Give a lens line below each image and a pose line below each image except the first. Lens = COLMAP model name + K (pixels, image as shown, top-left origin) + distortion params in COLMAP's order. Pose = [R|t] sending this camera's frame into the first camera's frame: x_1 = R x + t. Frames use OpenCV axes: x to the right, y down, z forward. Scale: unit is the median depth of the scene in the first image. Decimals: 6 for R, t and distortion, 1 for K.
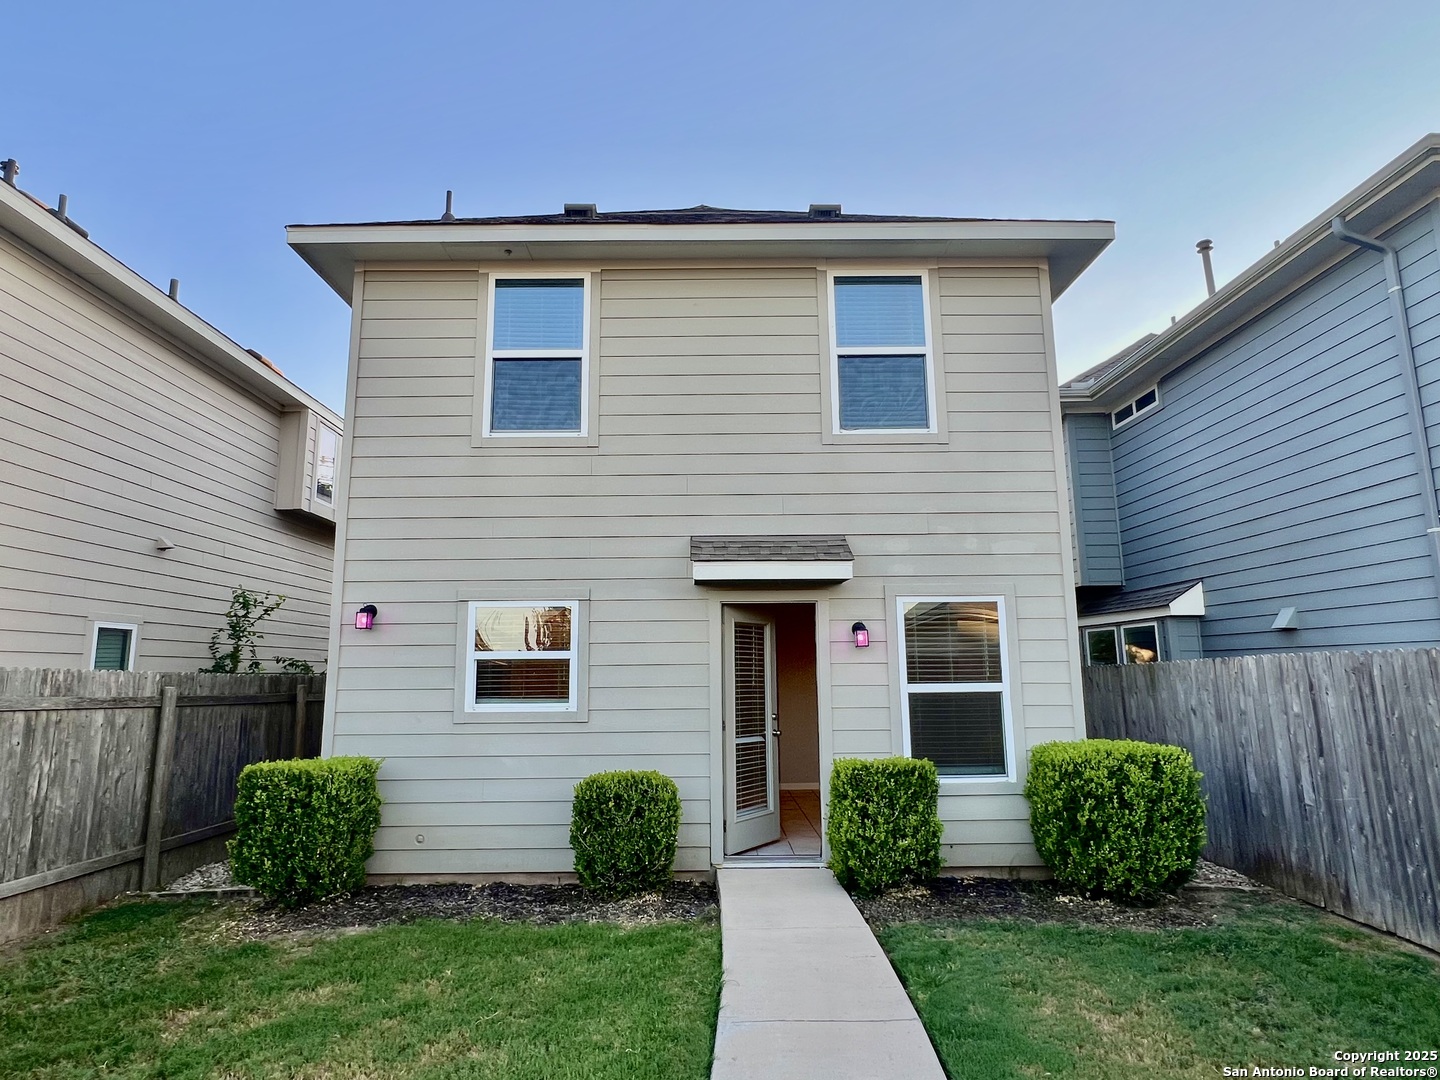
lens RADIAL K [[800.9, 0, 718.8], [0, 800.9, 543.0], [0, 0, 1]] dist [-0.006497, -0.001214]
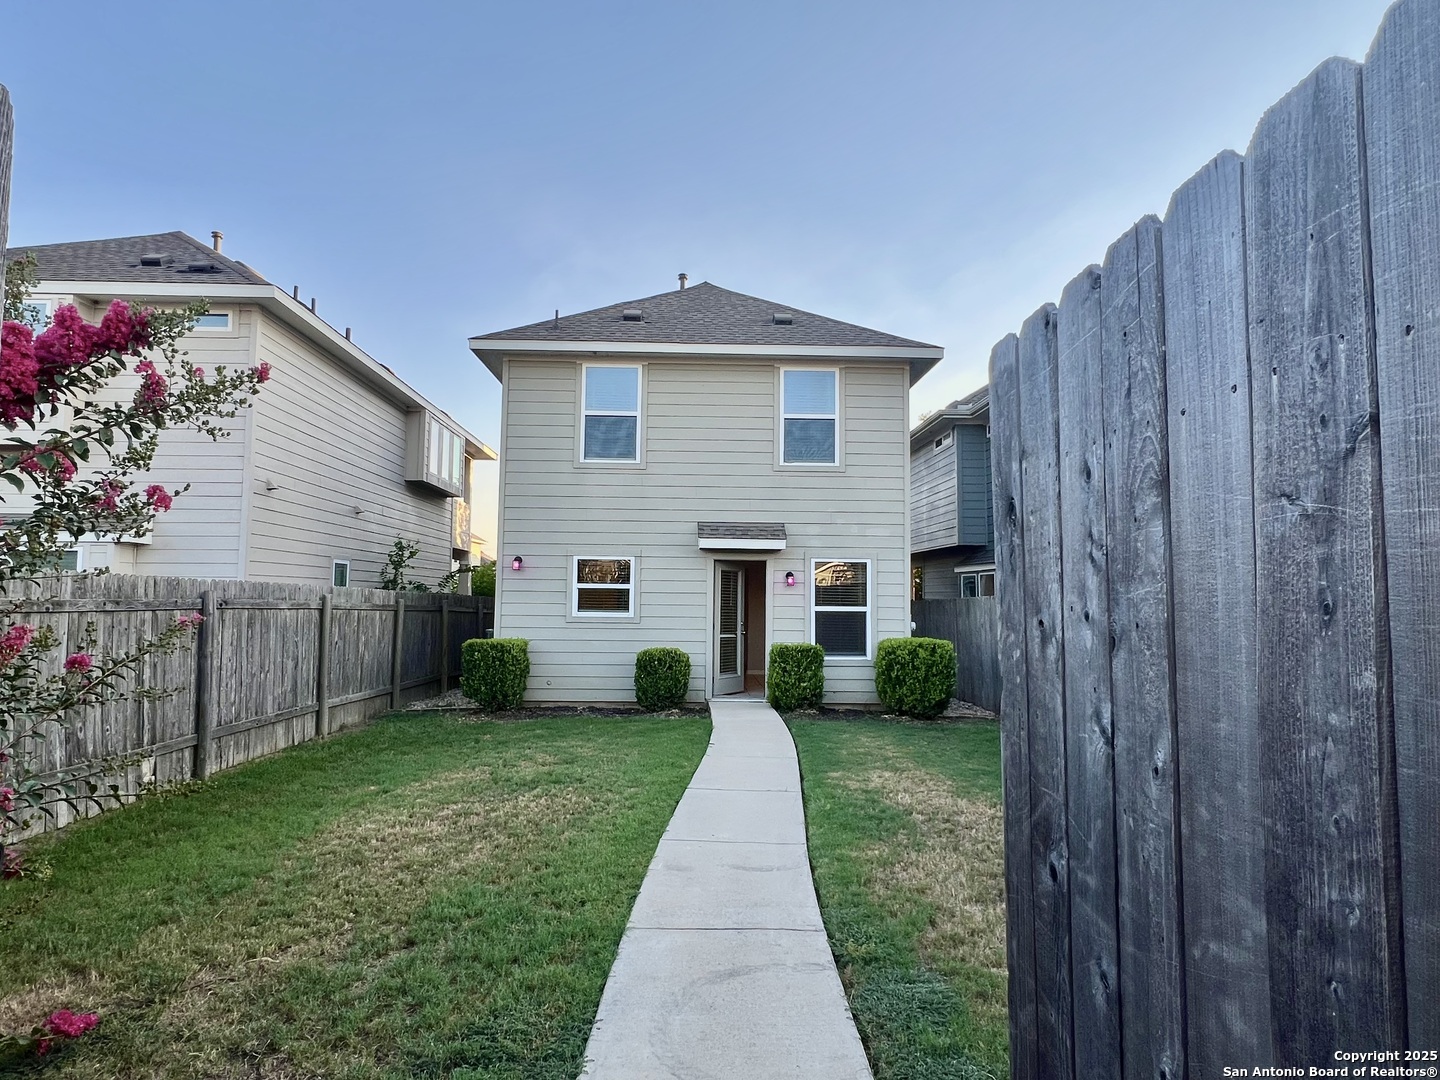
lens RADIAL K [[800.9, 0, 717.2], [0, 800.9, 542.4], [0, 0, 1]] dist [-0.006497, -0.001214]
pose [[0.999597, 0.022825, 0.016886, -0.021520], [-0.024224, 0.995832, 0.087929, -0.124531], [-0.014808, -0.088302, 0.995984, -0.805298]]
